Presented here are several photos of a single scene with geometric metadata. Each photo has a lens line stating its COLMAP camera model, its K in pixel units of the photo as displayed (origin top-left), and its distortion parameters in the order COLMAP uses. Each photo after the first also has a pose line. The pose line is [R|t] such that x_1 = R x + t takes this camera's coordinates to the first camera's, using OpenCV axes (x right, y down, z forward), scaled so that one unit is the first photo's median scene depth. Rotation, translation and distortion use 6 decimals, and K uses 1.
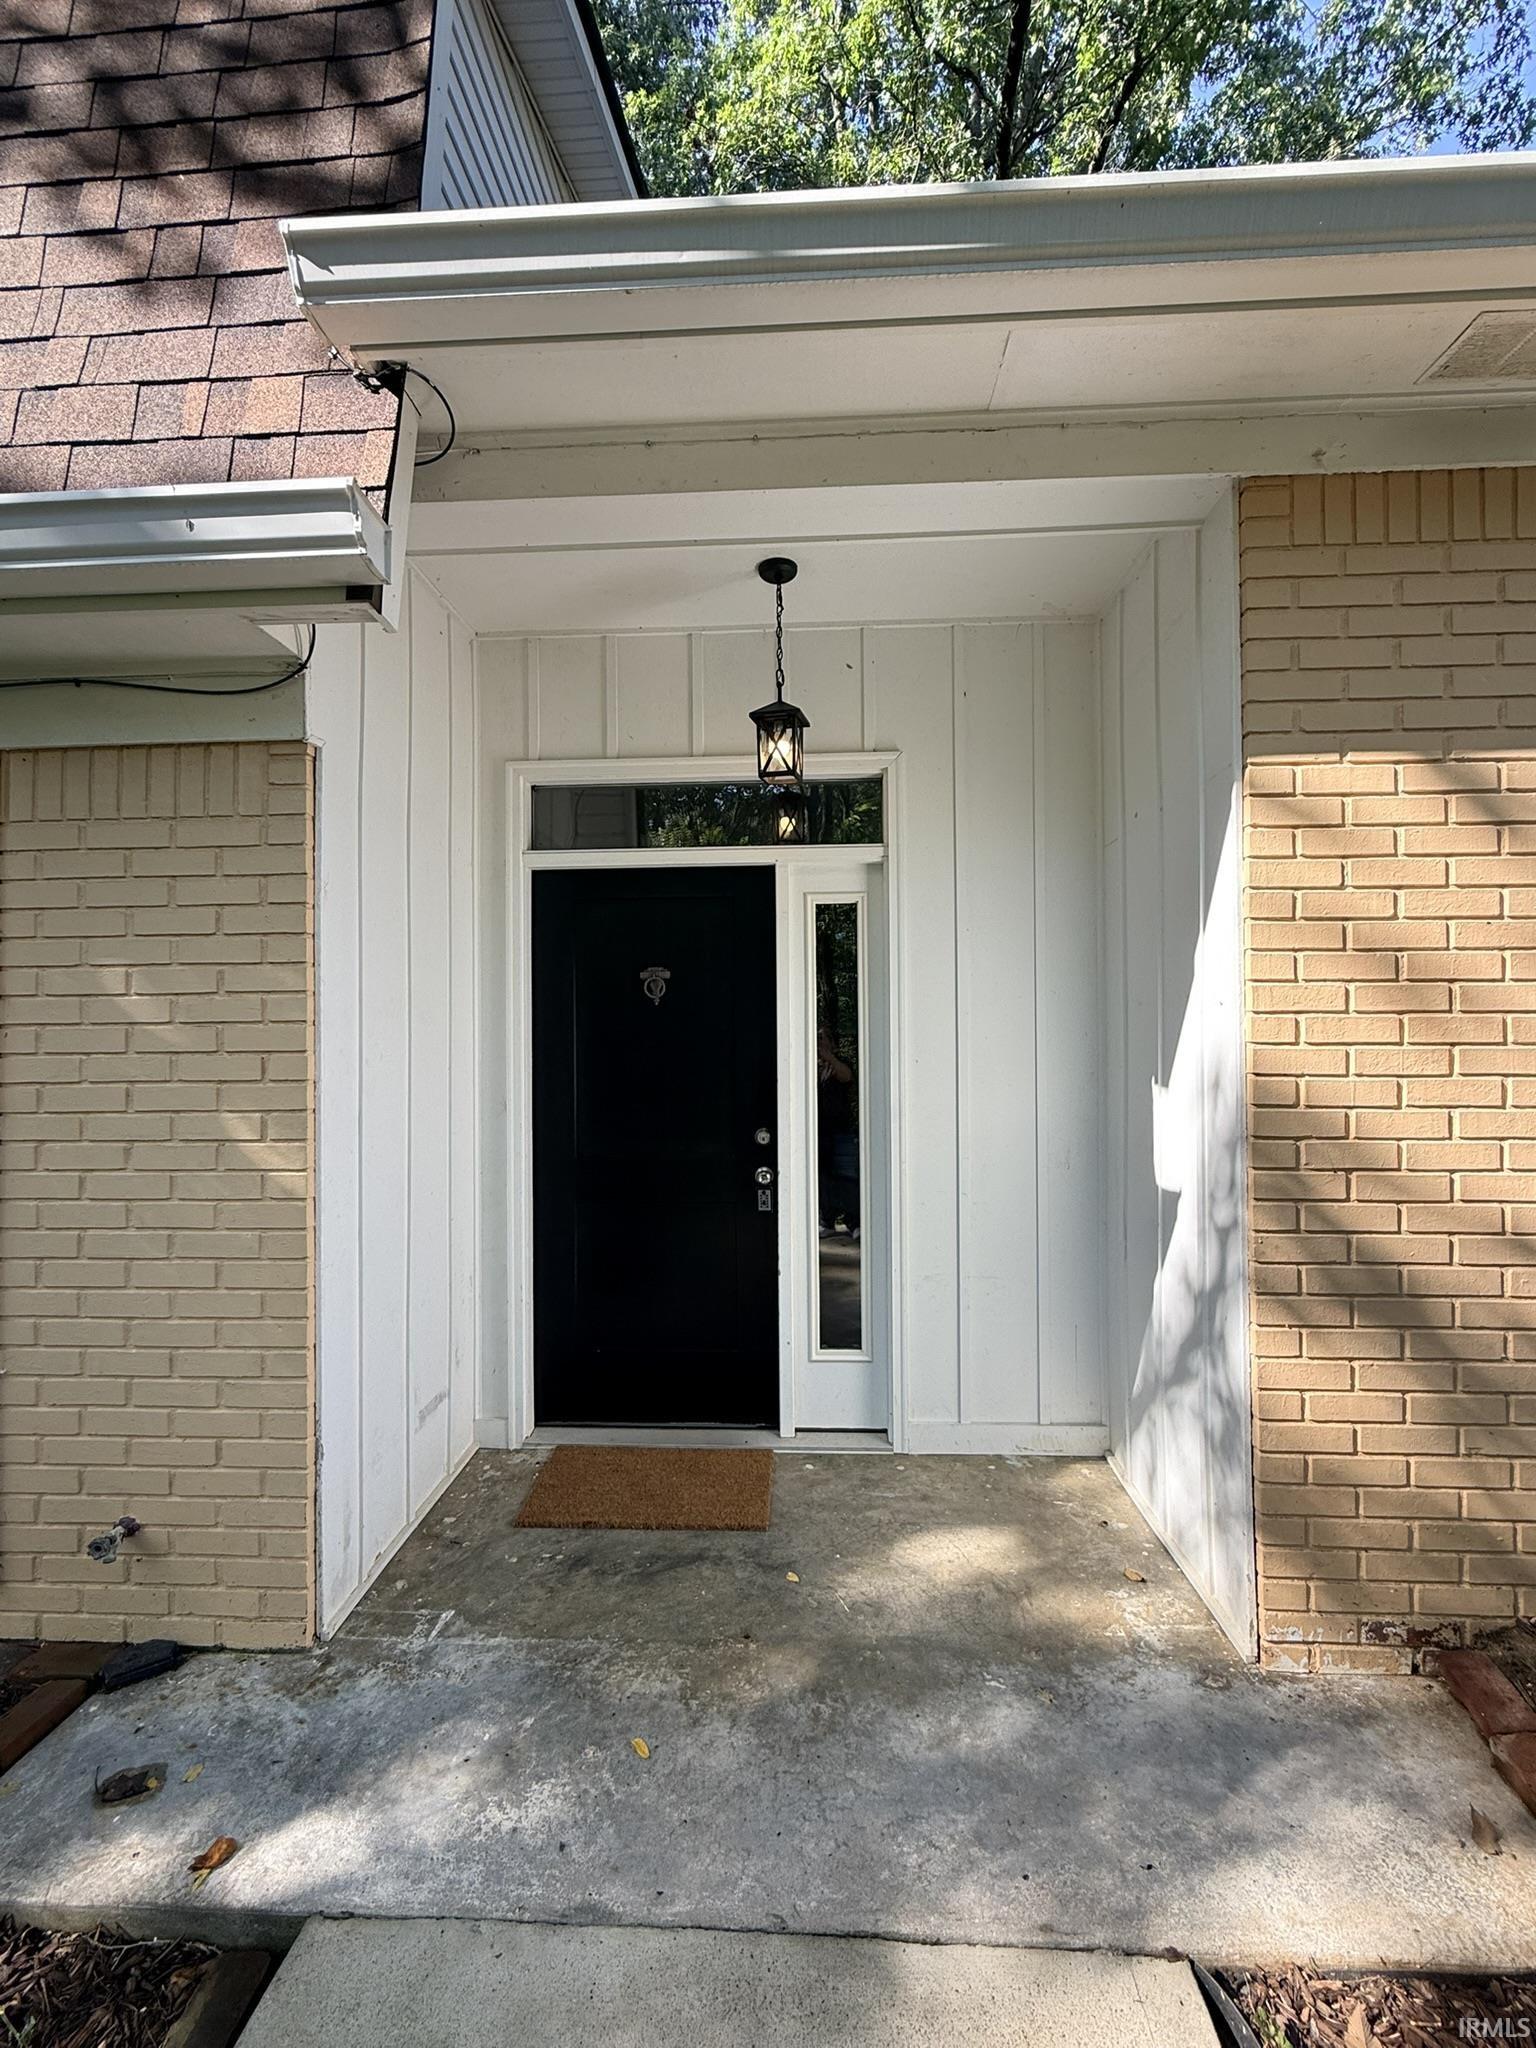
lens RADIAL K [[884.2, 0, 770.0], [0, 884.2, 1024.4], [0, 0, 1]] dist [0.000710, -0.001240]
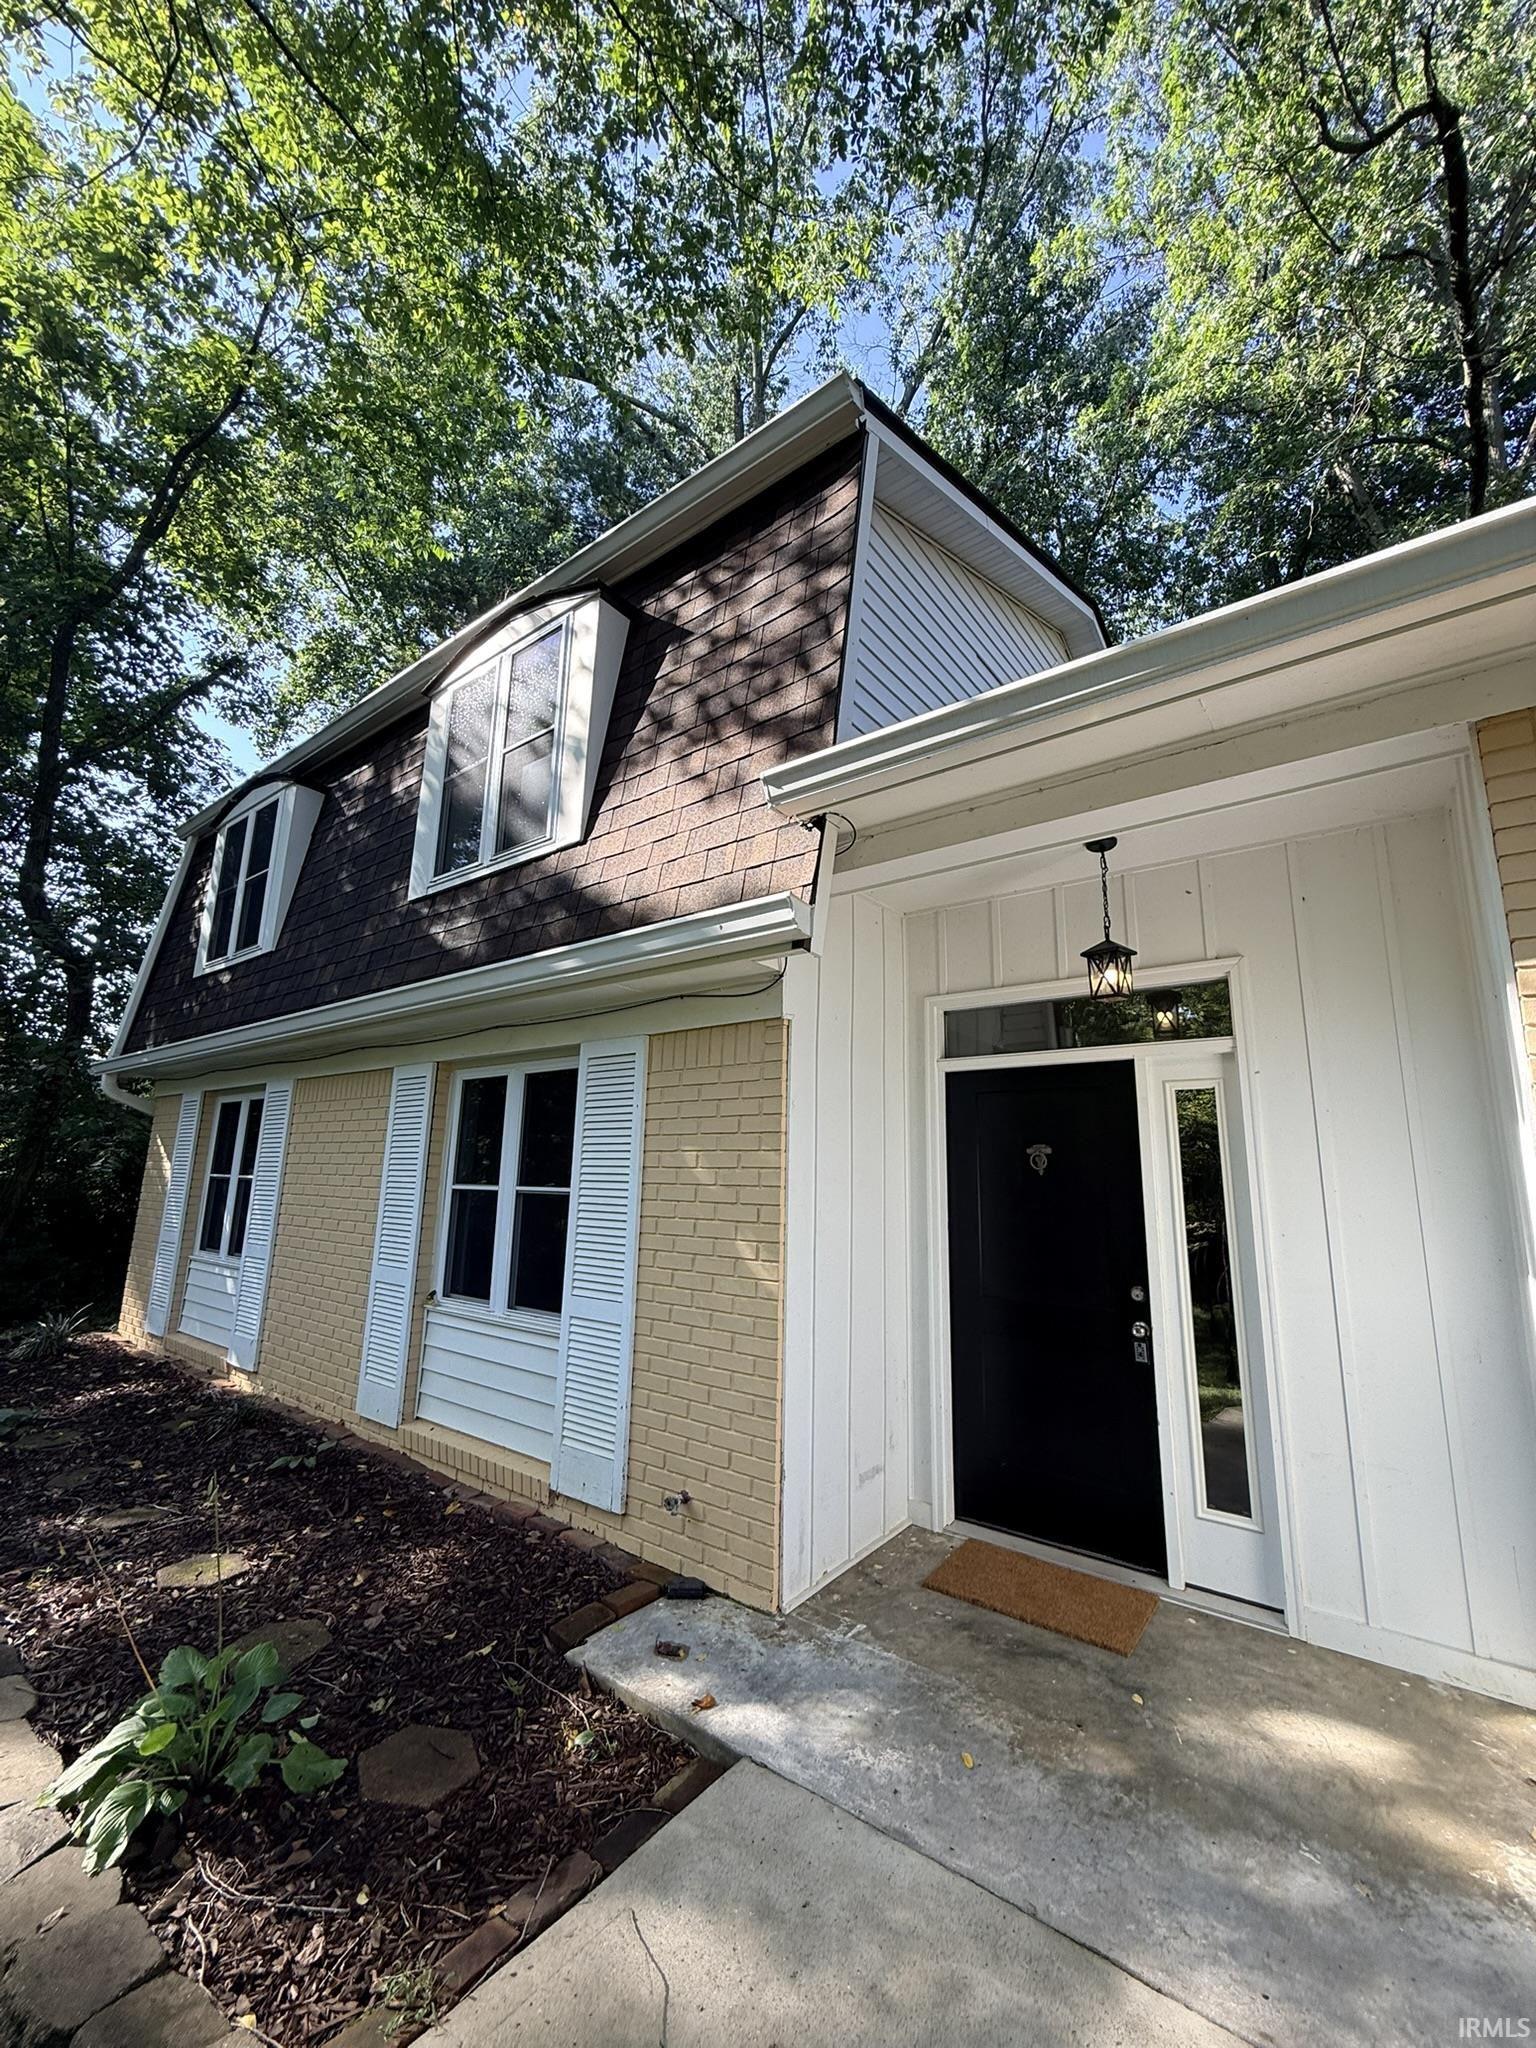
lens RADIAL K [[818.3, 0, 764.4], [0, 818.3, 1015.9], [0, 0, 1]] dist [0.002969, -0.000494]
pose [[0.821650, -0.087154, -0.563289, 0.329421], [-0.020026, 0.983217, -0.181338, -0.038547], [0.569640, 0.160277, 0.806115, -0.285242]]
